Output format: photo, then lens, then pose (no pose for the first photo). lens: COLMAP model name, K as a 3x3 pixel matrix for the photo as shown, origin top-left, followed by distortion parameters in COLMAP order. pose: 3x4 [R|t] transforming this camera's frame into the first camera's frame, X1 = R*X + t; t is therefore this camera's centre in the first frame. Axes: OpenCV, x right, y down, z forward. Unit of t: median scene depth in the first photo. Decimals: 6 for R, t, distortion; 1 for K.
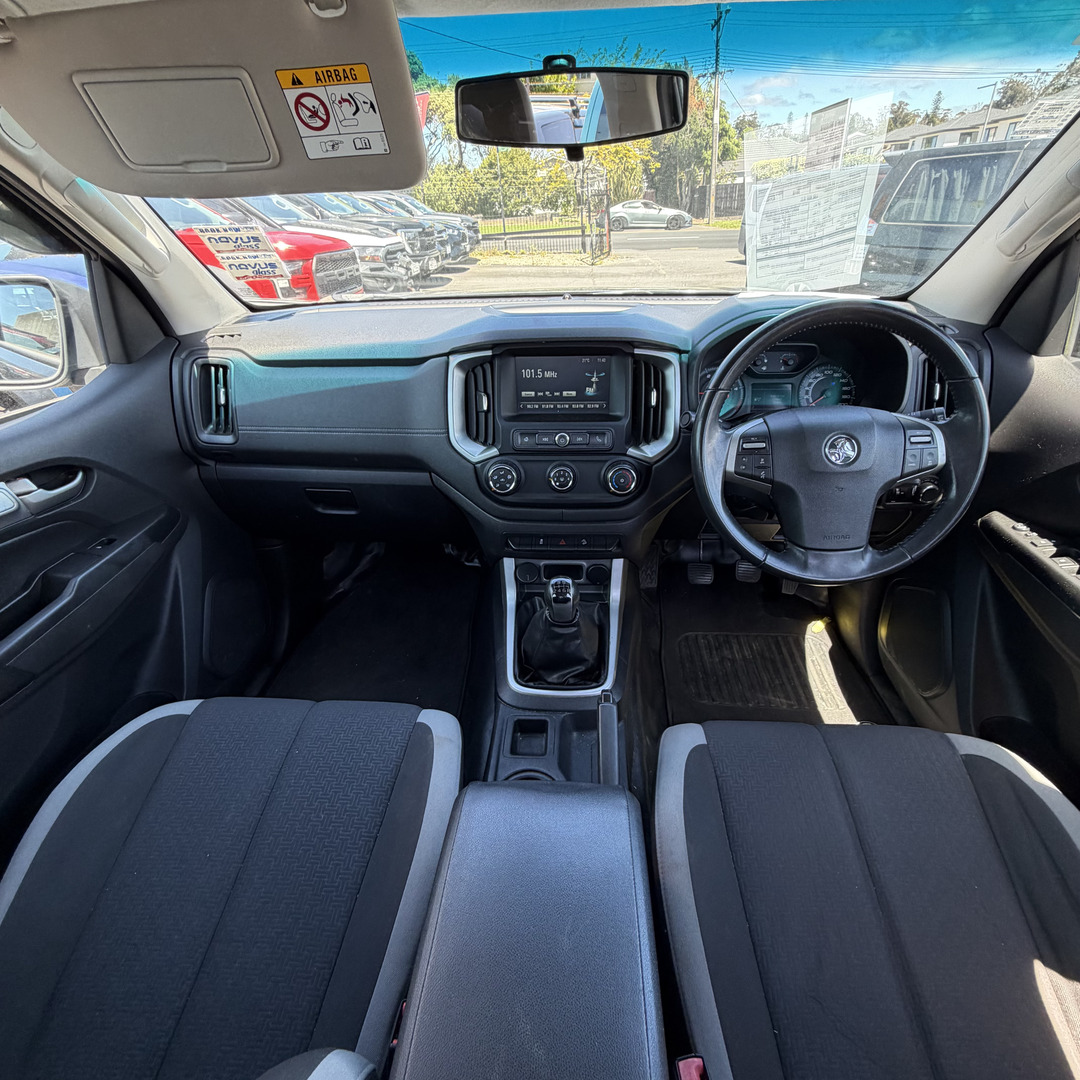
lens RADIAL K [[578.5, 0, 540.0], [0, 578.5, 540.0], [0, 0, 1]] dist [0.001216, 0.001764]
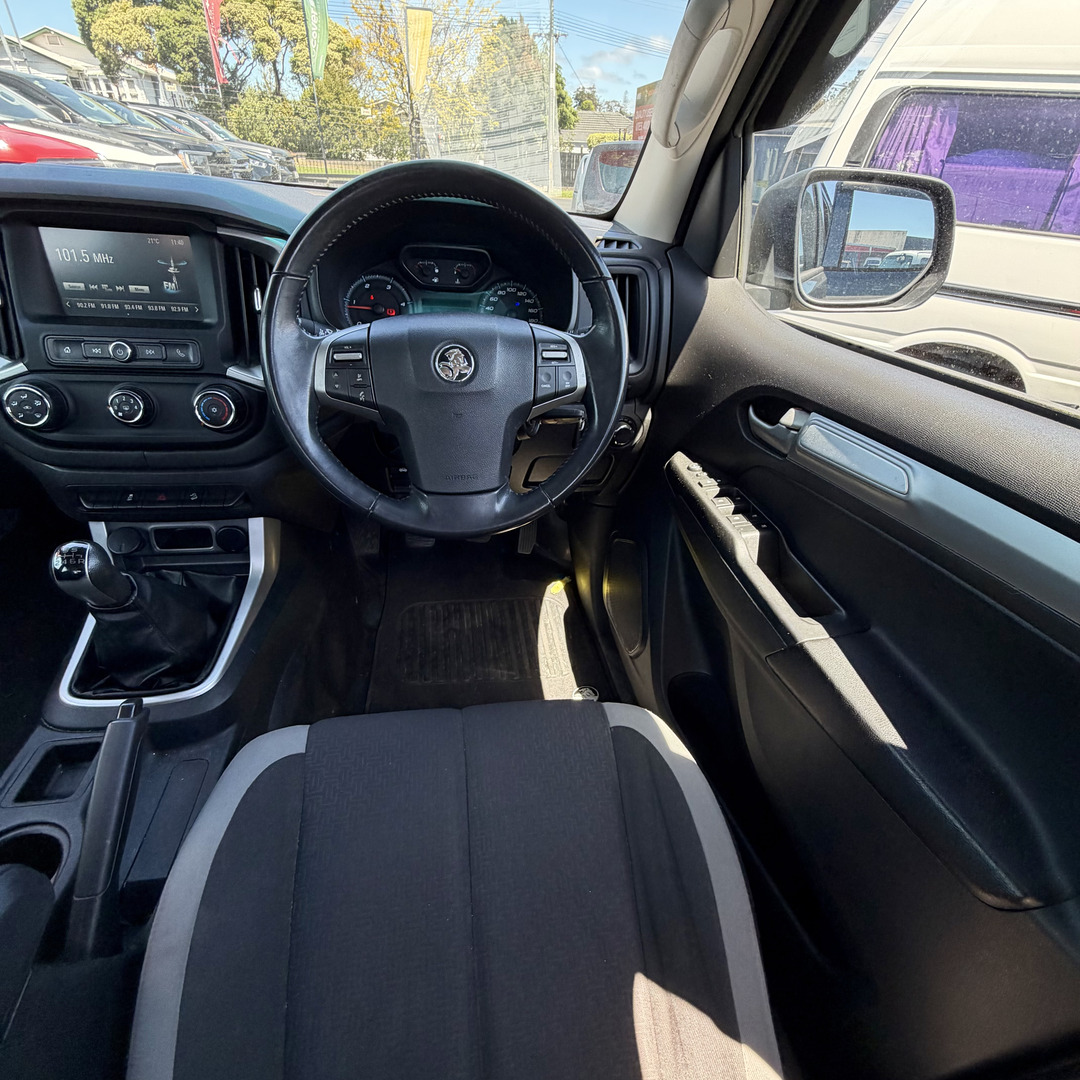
lens RADIAL K [[582.7, 0, 540.0], [0, 582.7, 540.0], [0, 0, 1]] dist [0.000250, -0.000316]
pose [[0.967899, -0.041110, 0.247953, 0.323674], [0.028305, 0.998086, 0.054991, 0.031191], [-0.249739, -0.046208, 0.967210, 0.151941]]
